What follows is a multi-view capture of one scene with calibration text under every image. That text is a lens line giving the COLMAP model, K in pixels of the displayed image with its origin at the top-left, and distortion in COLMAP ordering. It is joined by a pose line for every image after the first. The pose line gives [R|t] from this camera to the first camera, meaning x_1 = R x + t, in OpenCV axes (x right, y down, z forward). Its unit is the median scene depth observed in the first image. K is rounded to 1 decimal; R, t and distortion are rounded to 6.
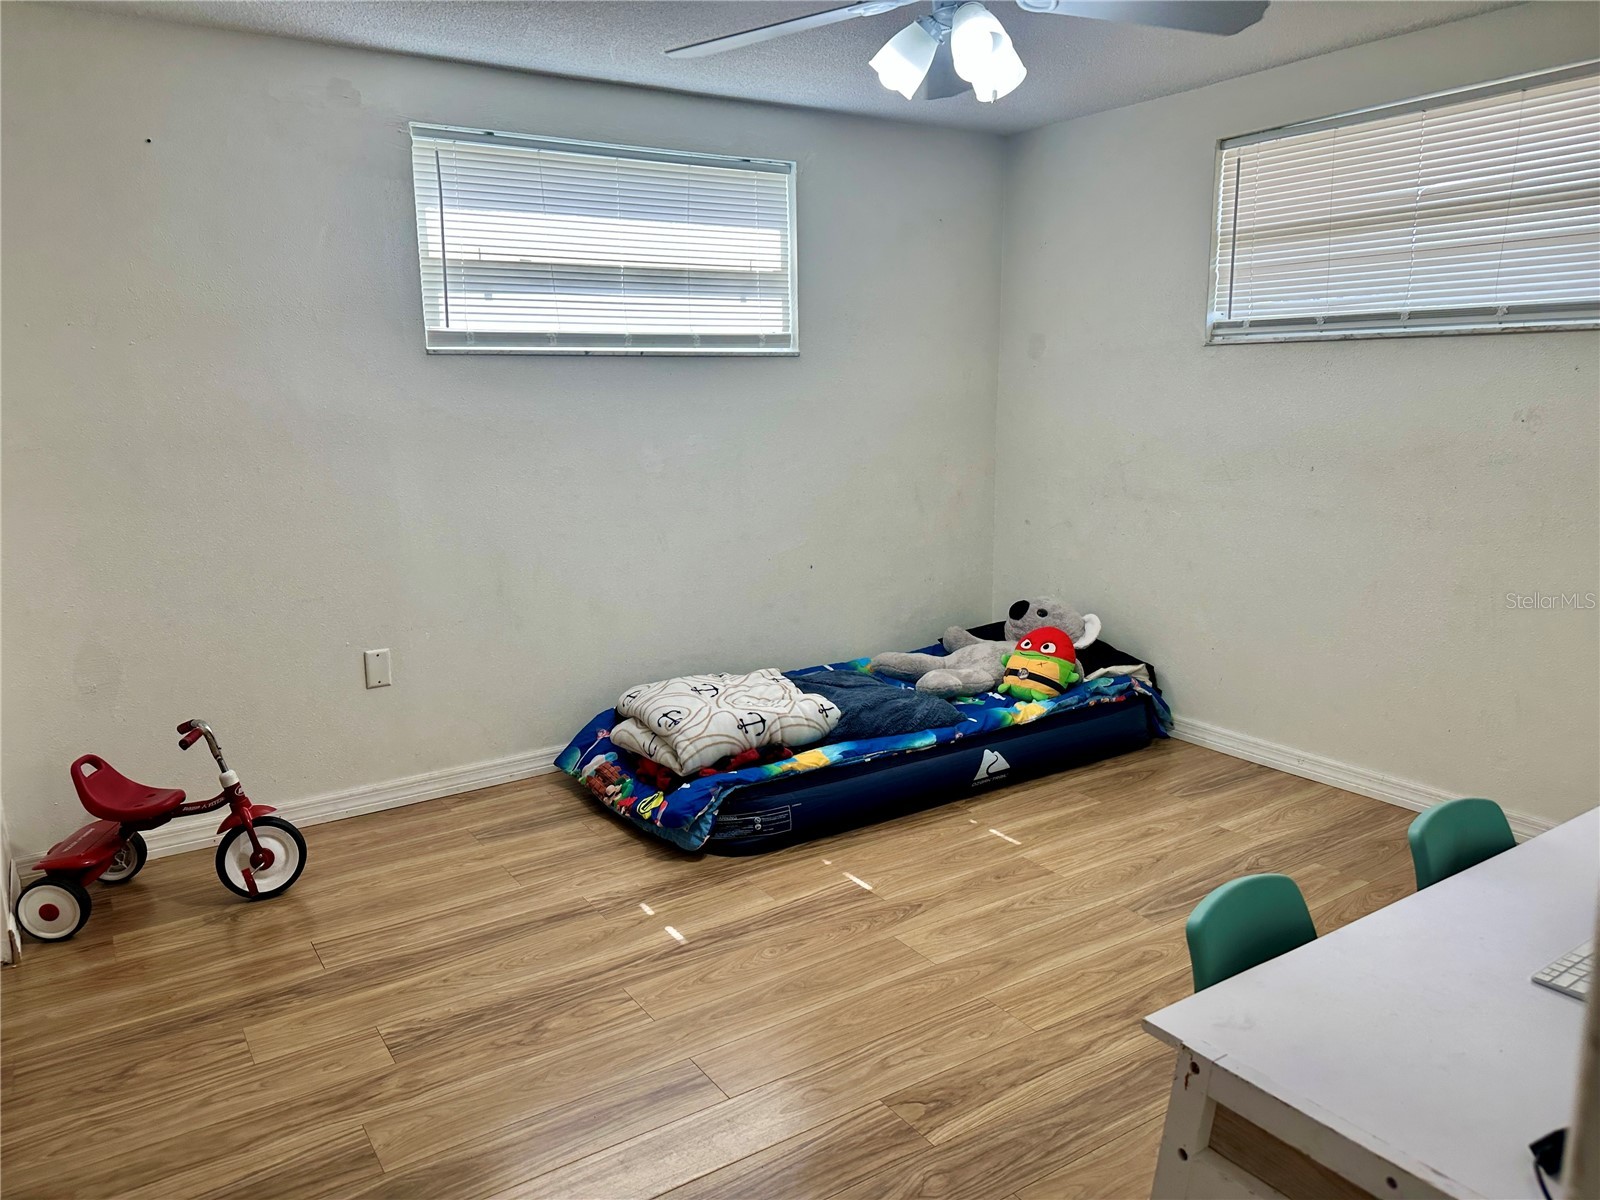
lens RADIAL K [[1121.4, 0, 795.8], [0, 1121.4, 605.1], [0, 0, 1]] dist [0.099968, -0.138631]
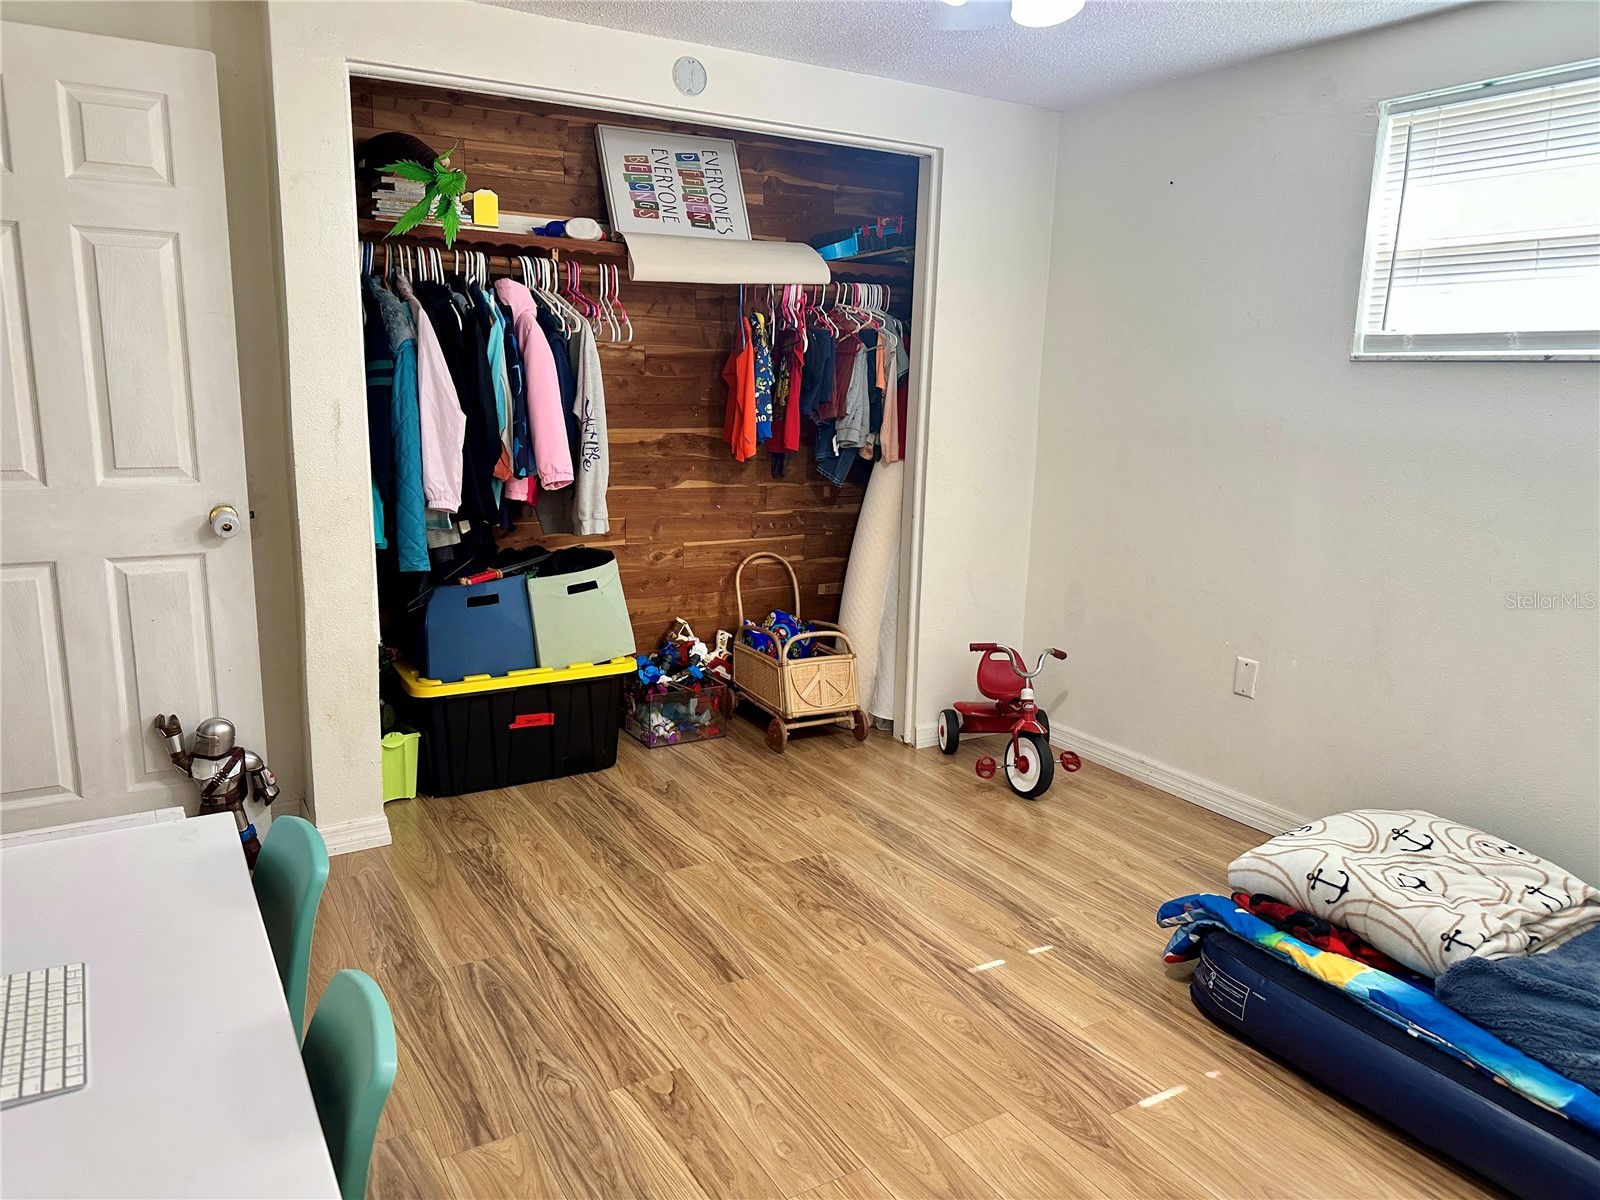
lens RADIAL K [[1121.4, 0, 795.8], [0, 1121.4, 605.1], [0, 0, 1]] dist [0.099968, -0.138631]
pose [[-0.043835, 0.218025, -0.974958, 0.690942], [-0.220873, 0.949632, 0.222292, -0.158059], [0.974317, 0.225086, 0.006528, 0.687964]]
